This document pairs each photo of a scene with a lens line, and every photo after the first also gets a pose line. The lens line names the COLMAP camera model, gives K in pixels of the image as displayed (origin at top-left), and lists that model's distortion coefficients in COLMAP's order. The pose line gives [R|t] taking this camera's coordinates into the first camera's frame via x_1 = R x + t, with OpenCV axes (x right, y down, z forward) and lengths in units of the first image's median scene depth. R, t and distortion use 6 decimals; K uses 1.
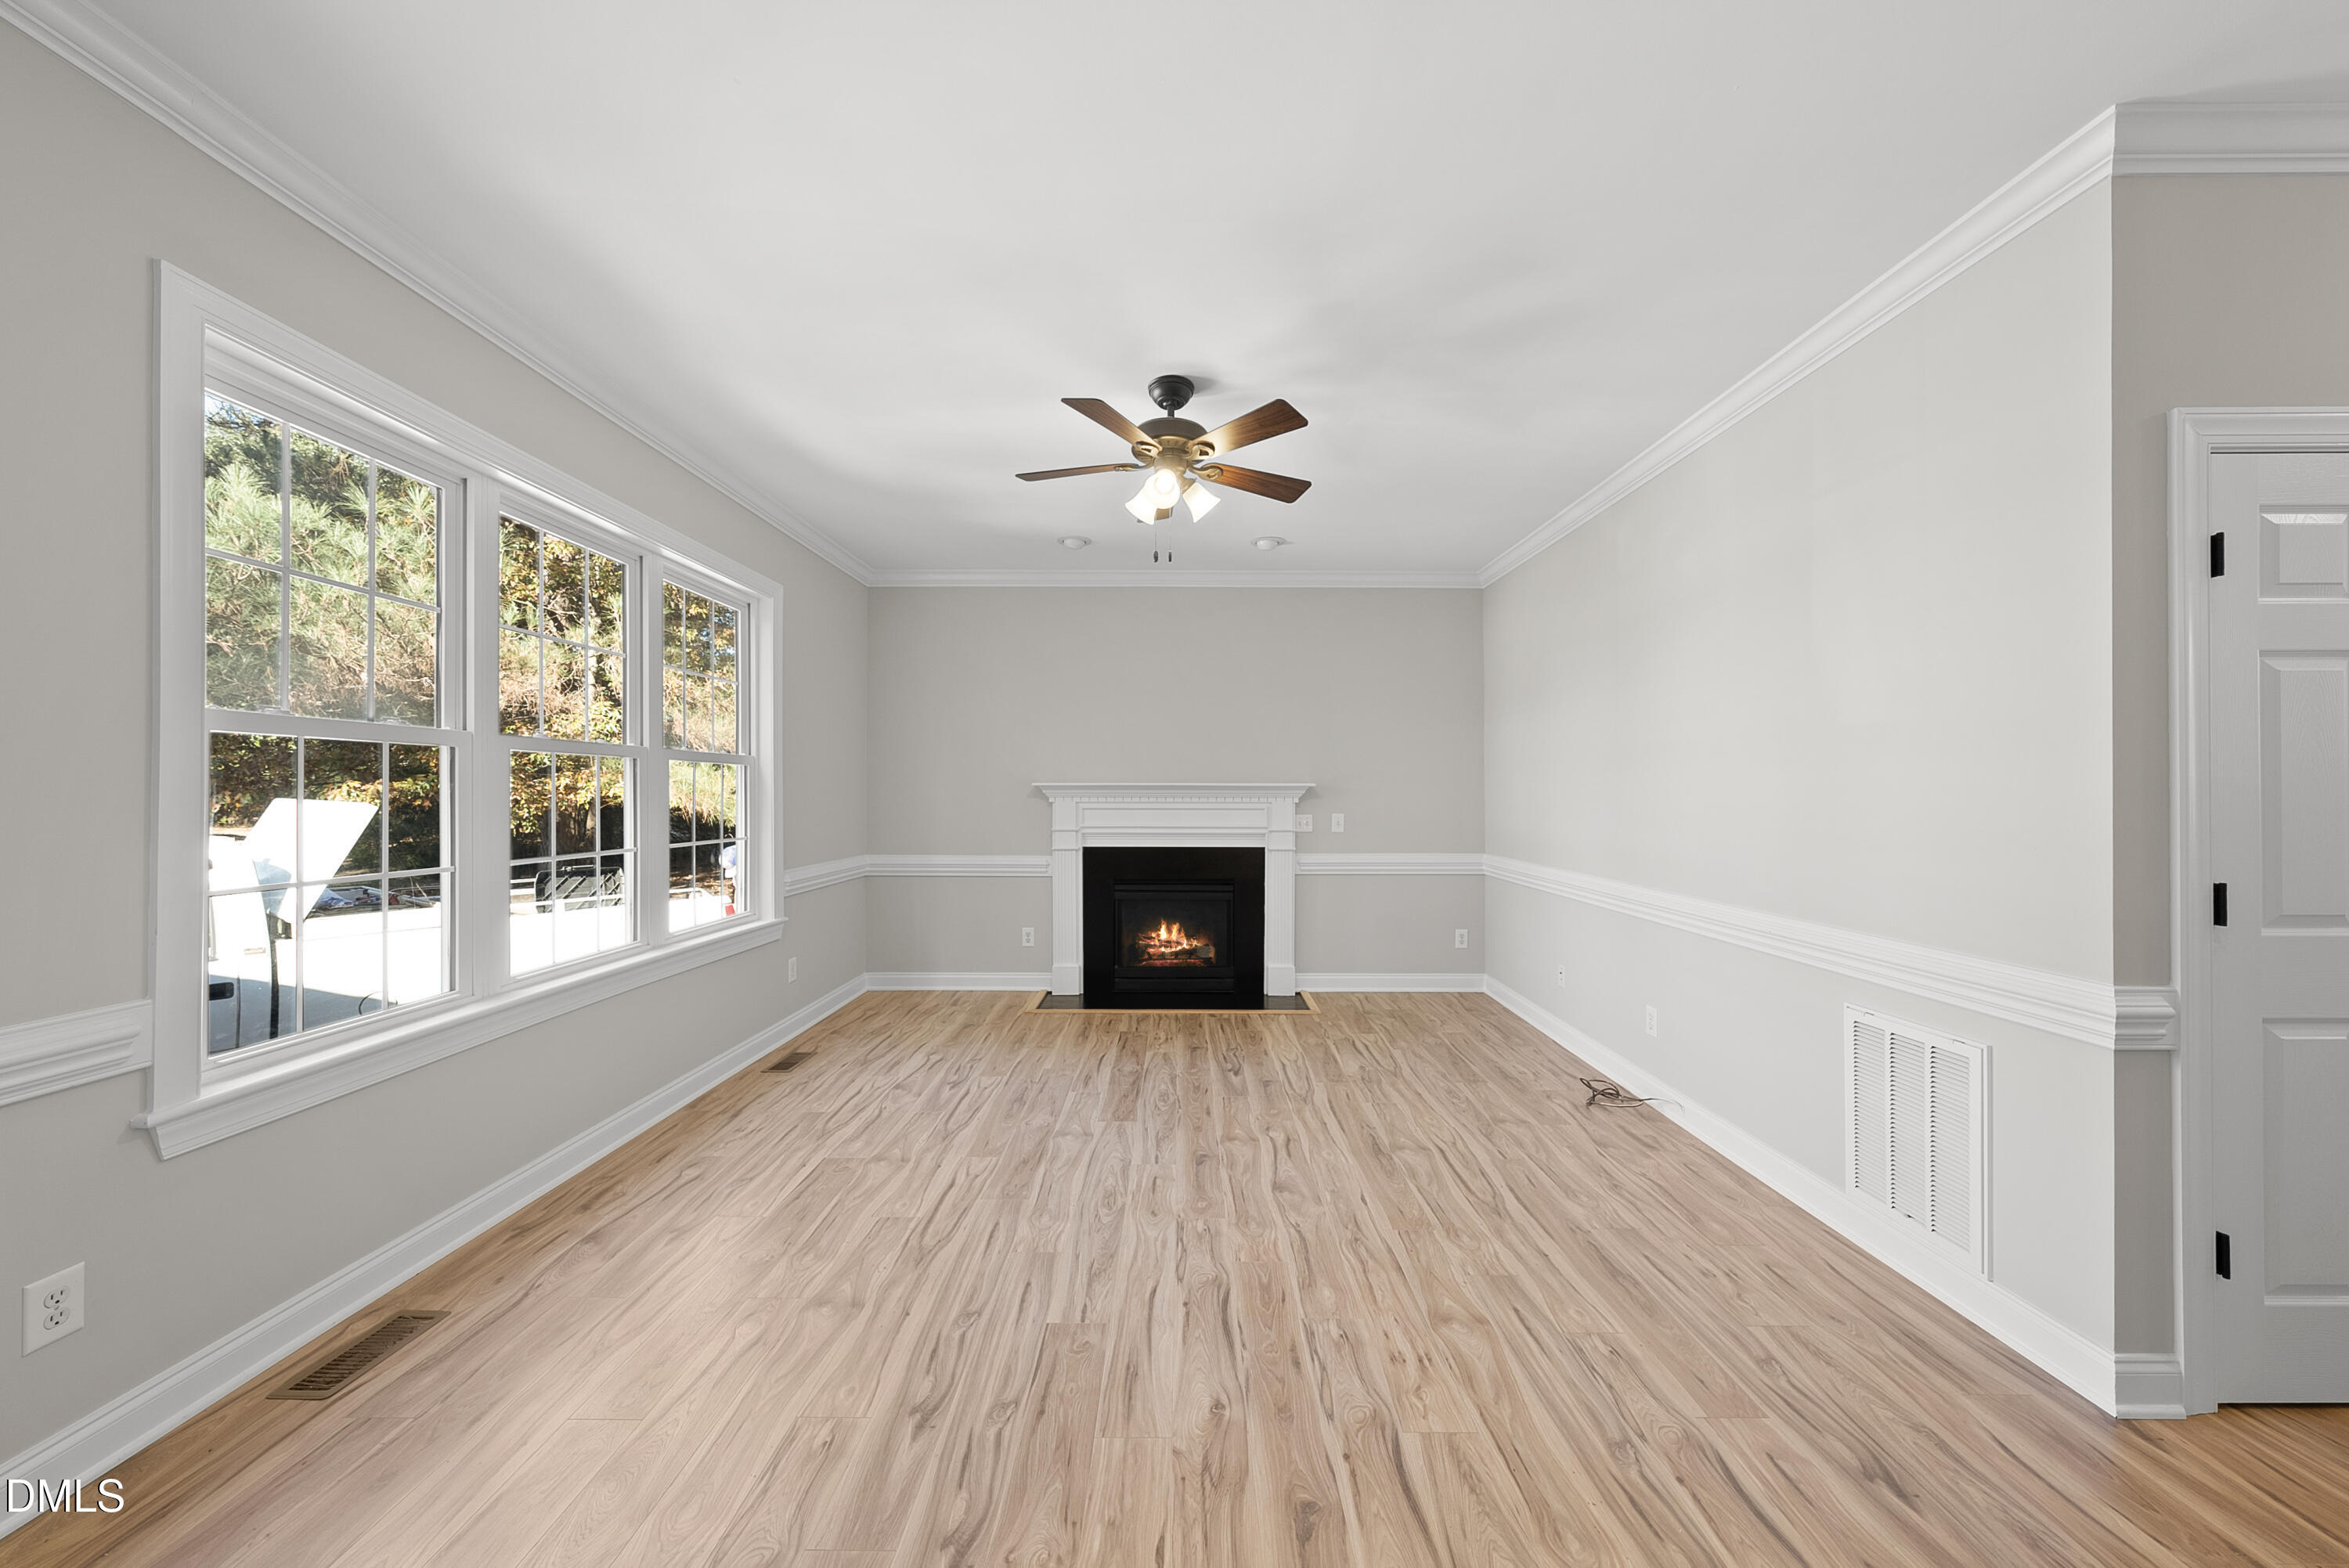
lens RADIAL K [[811.9, 0, 1183.9], [0, 811.9, 793.2], [0, 0, 1]] dist [-0.003046, 0.000911]
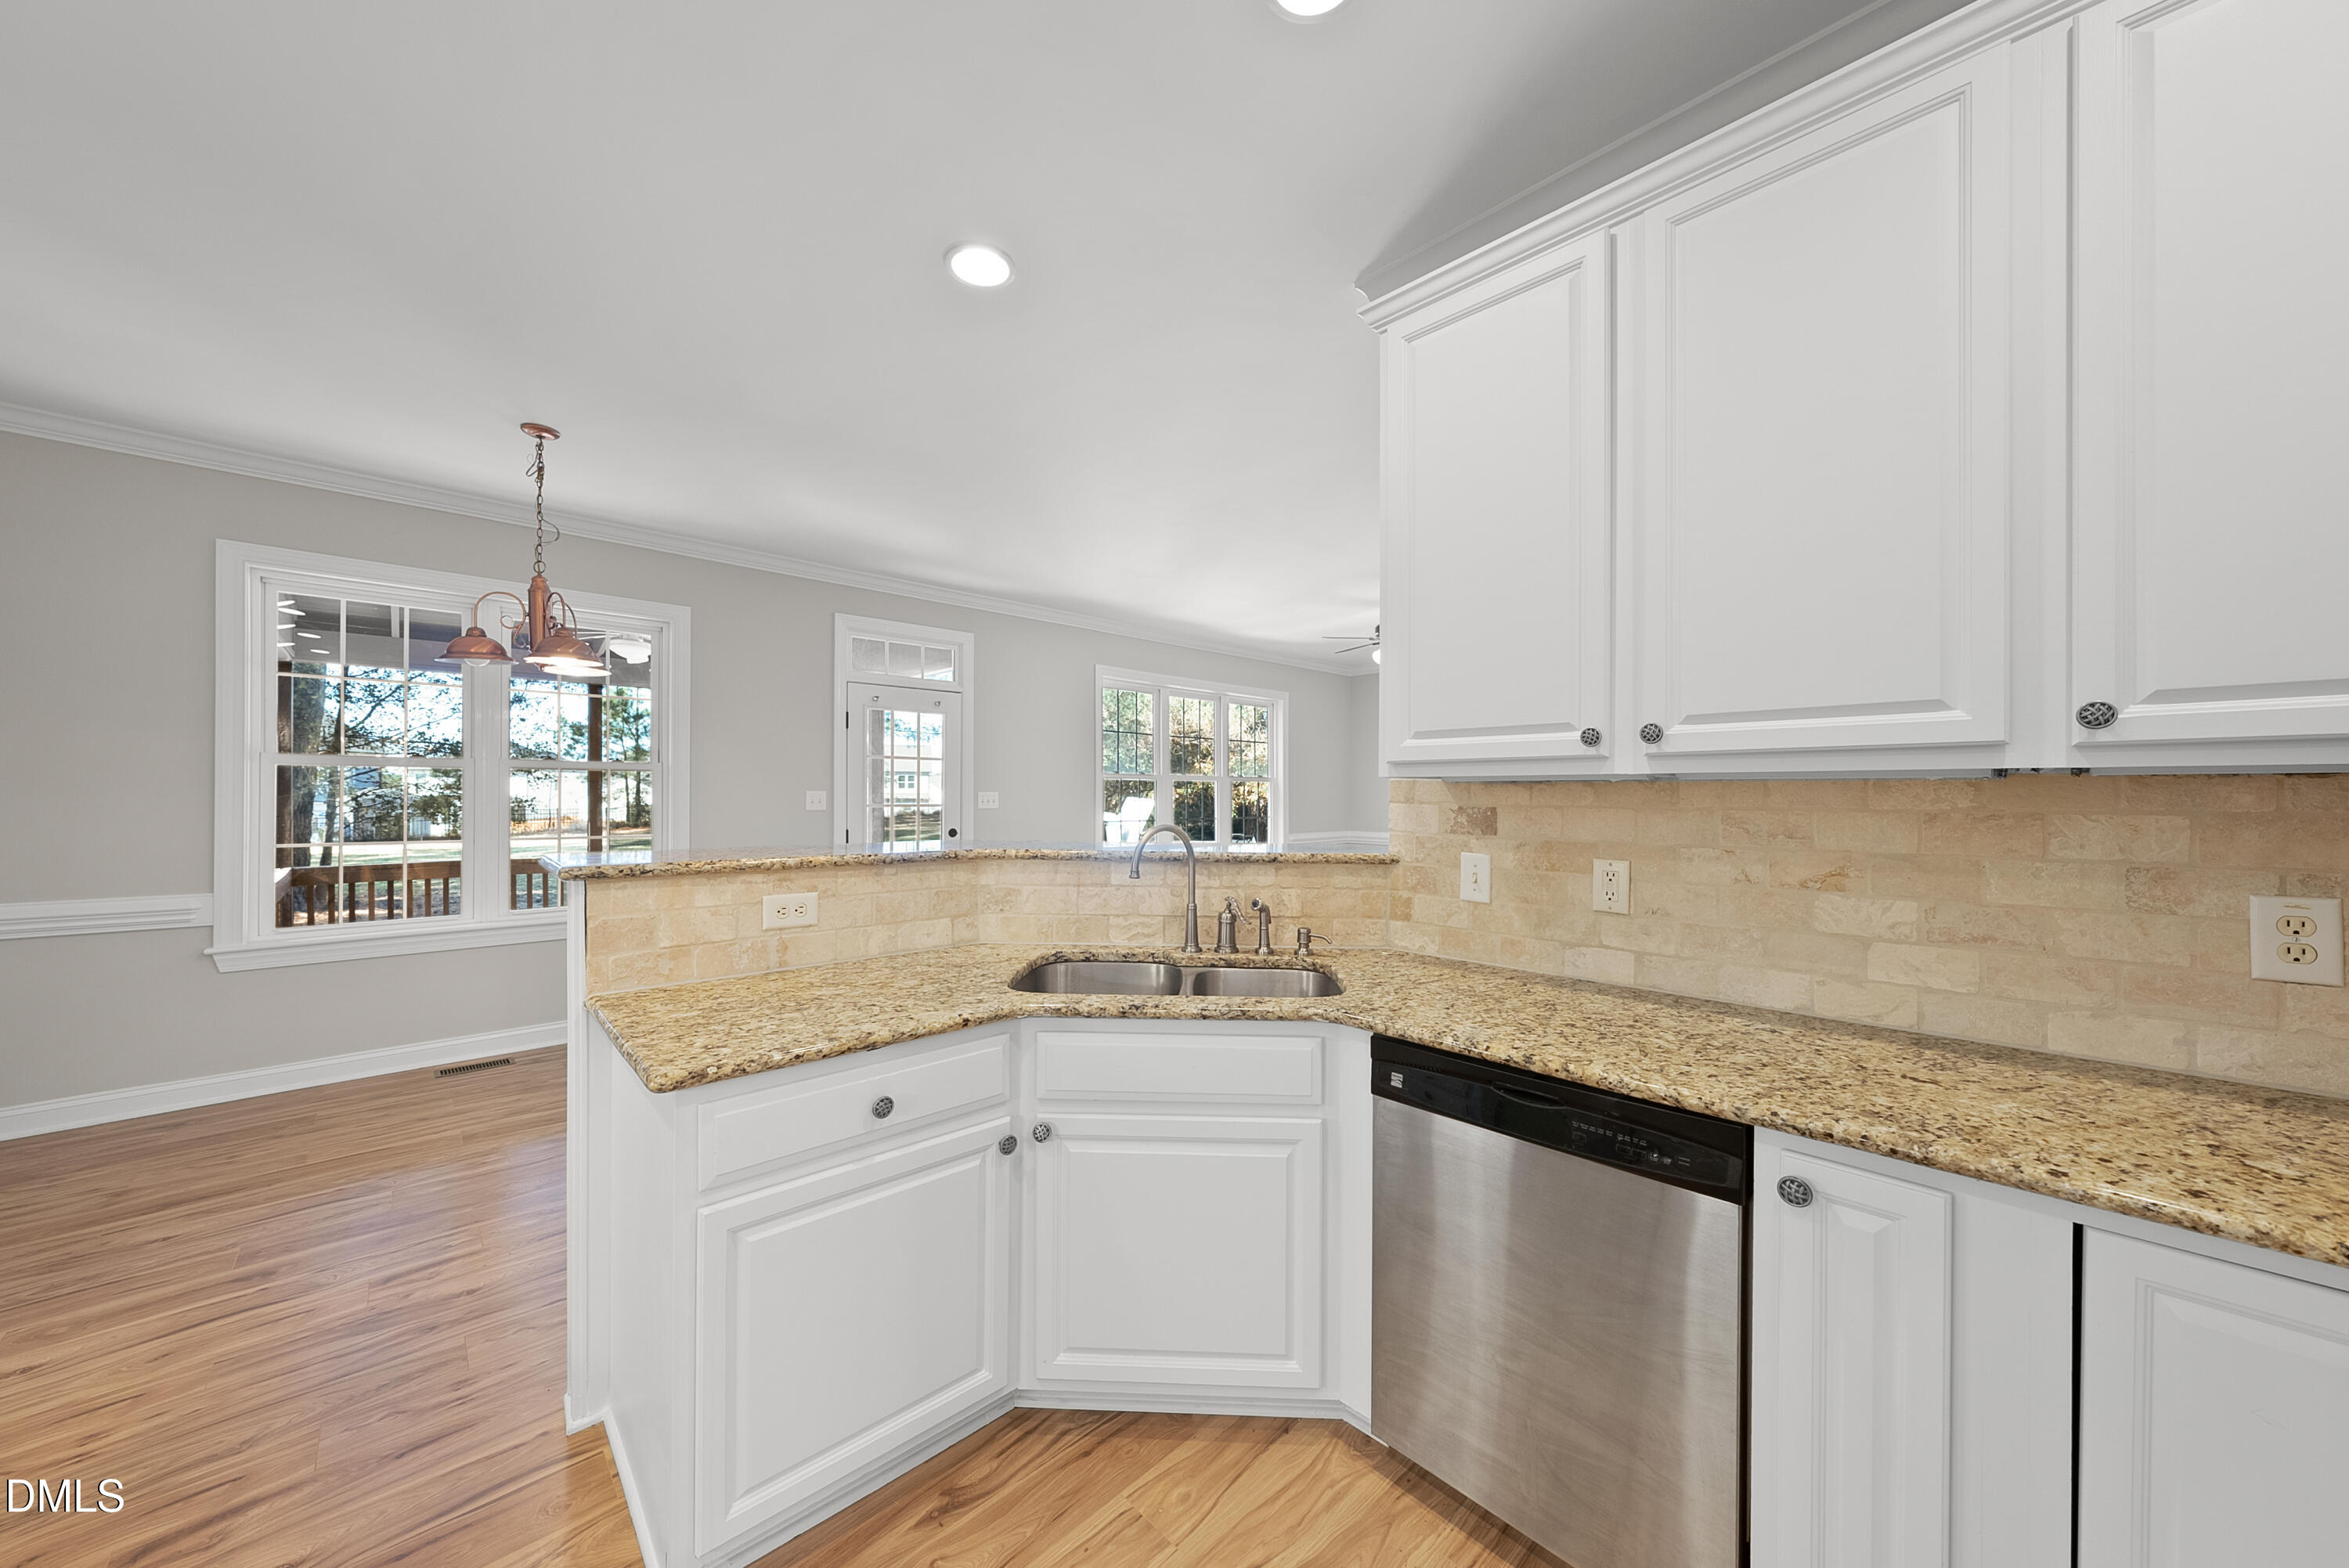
lens RADIAL K [[811.9, 0, 1181.0], [0, 811.9, 791.7], [0, 0, 1]] dist [-0.003046, 0.000911]
pose [[0.695163, -0.003752, -0.718843, 1.394397], [0.000843, 0.999990, -0.004405, -0.001385], [0.718852, 0.002457, 0.695159, -1.098184]]
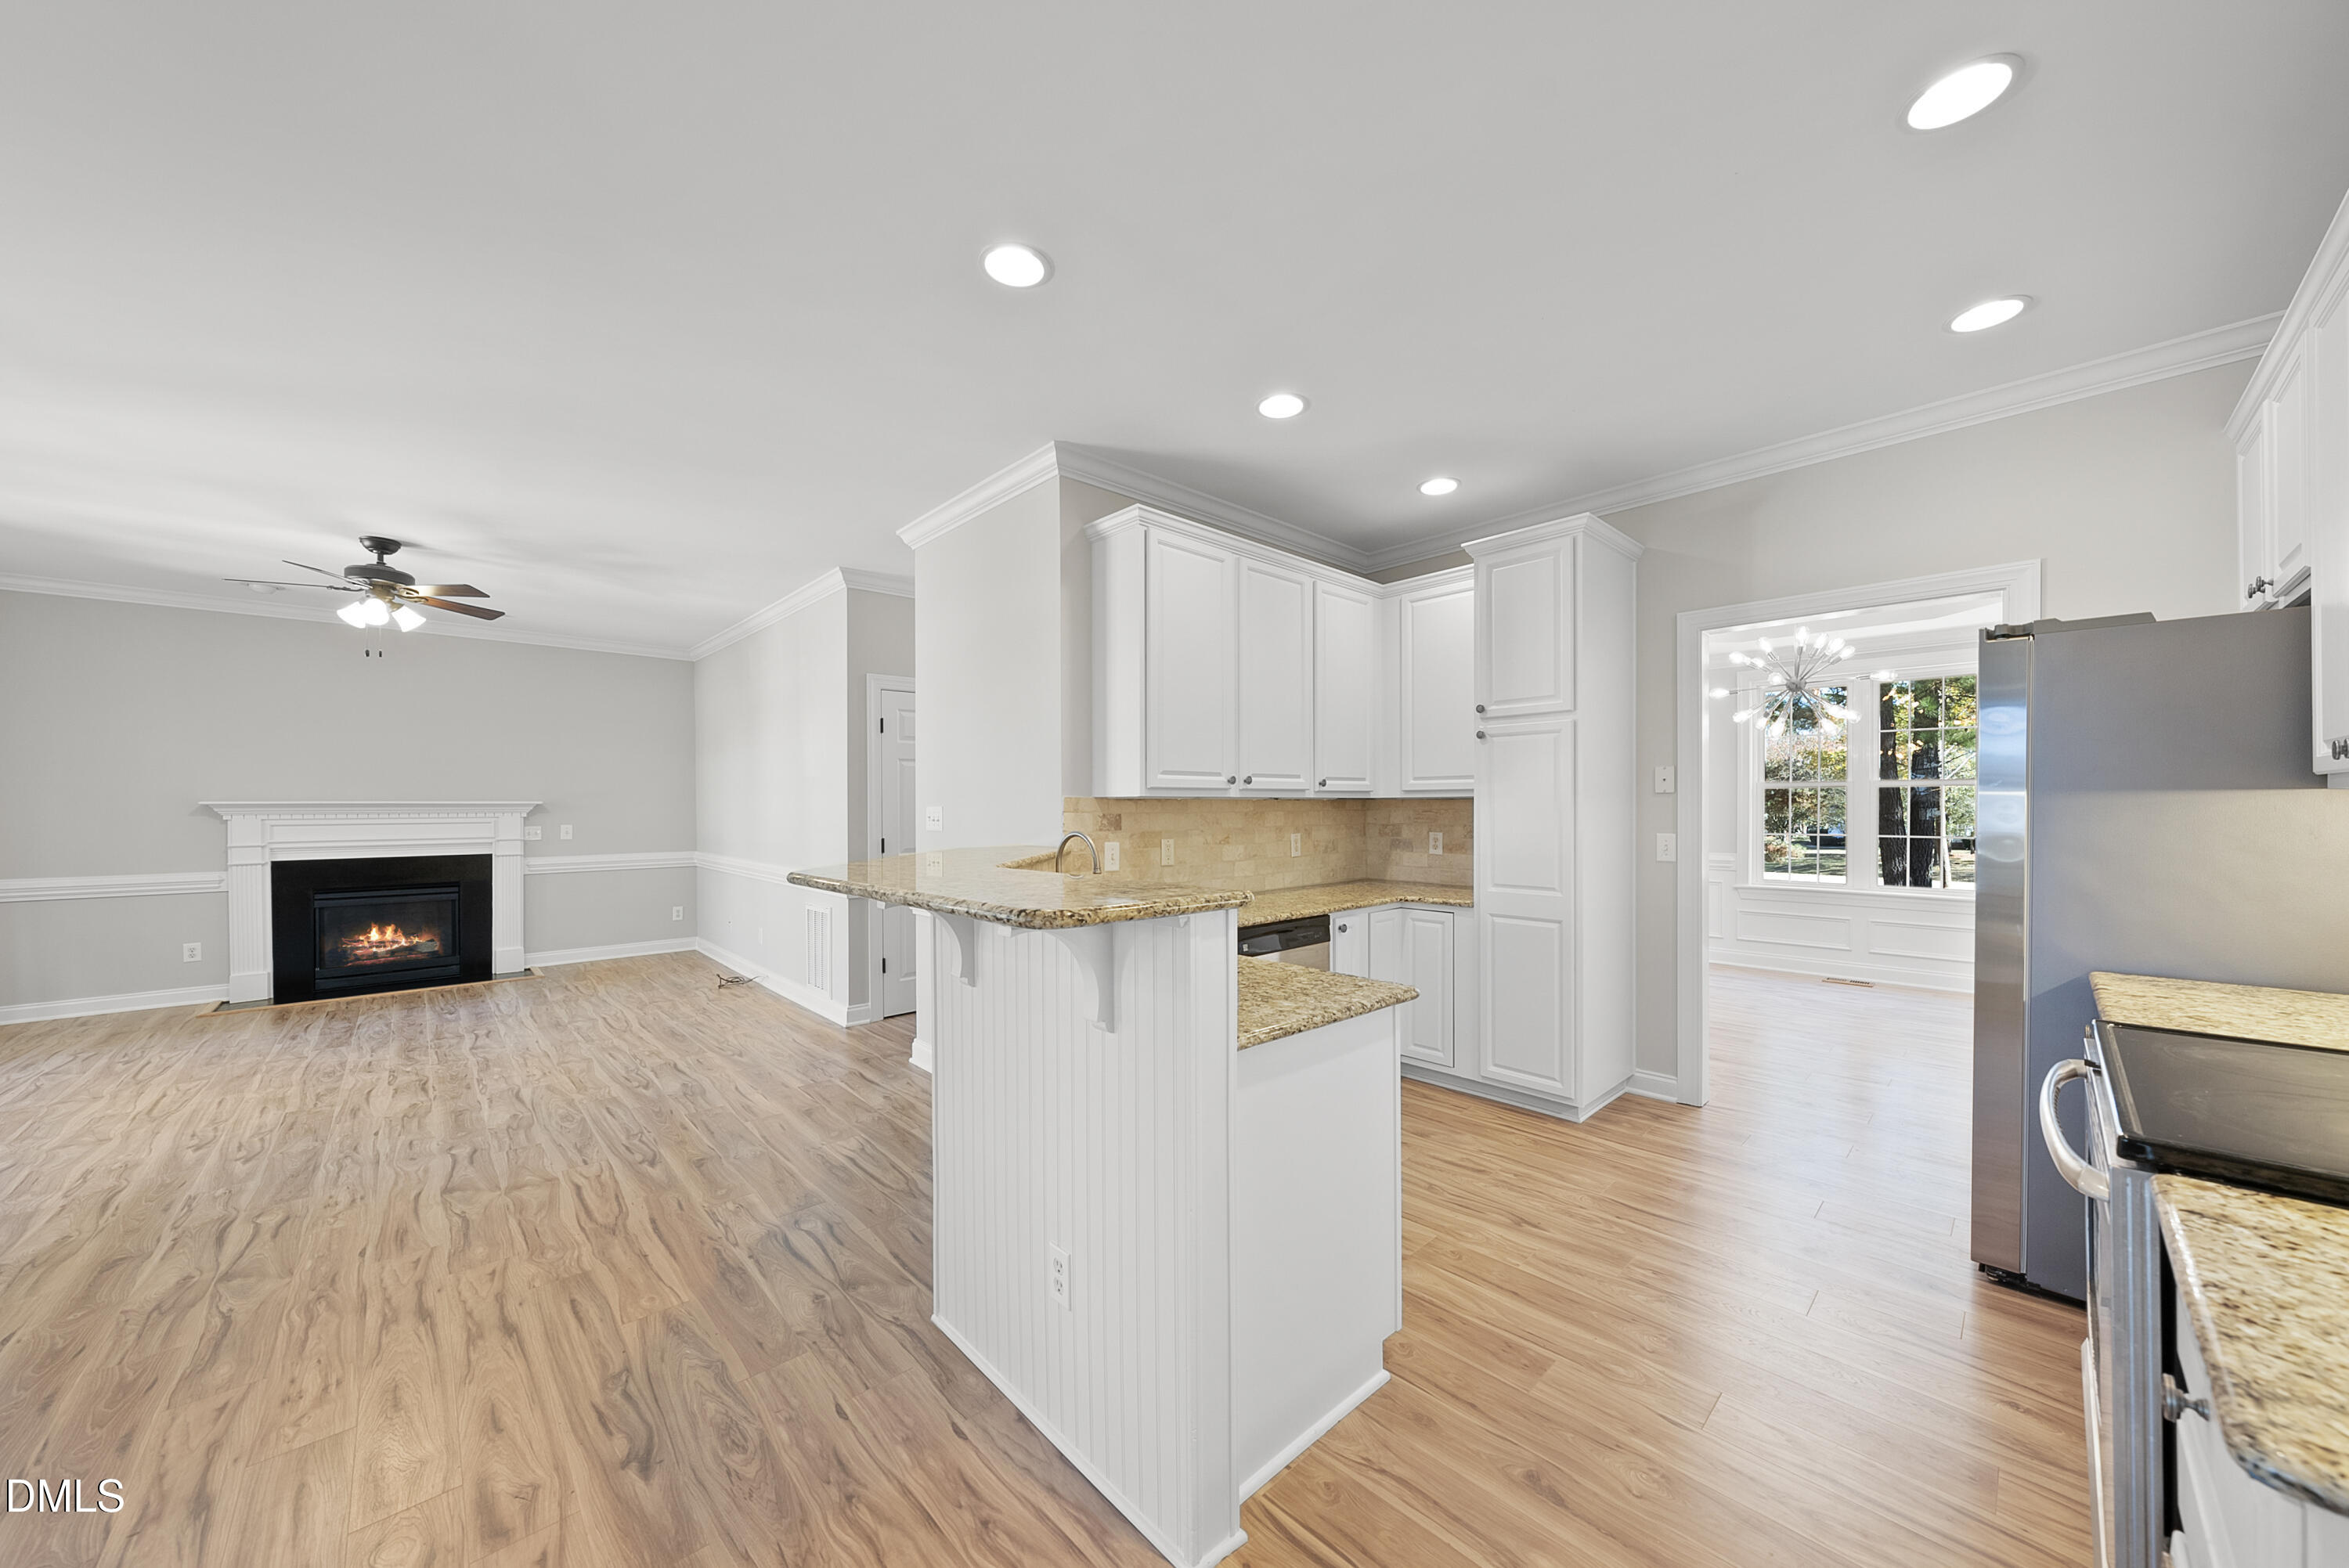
lens RADIAL K [[811.9, 0, 1173.9], [0, 811.9, 804.3], [0, 0, 1]] dist [-0.003046, 0.000911]
pose [[0.729625, -0.005632, 0.683824, 0.035036], [0.006490, 0.999978, 0.001312, -0.007403], [-0.683816, 0.003481, 0.729646, -1.408849]]
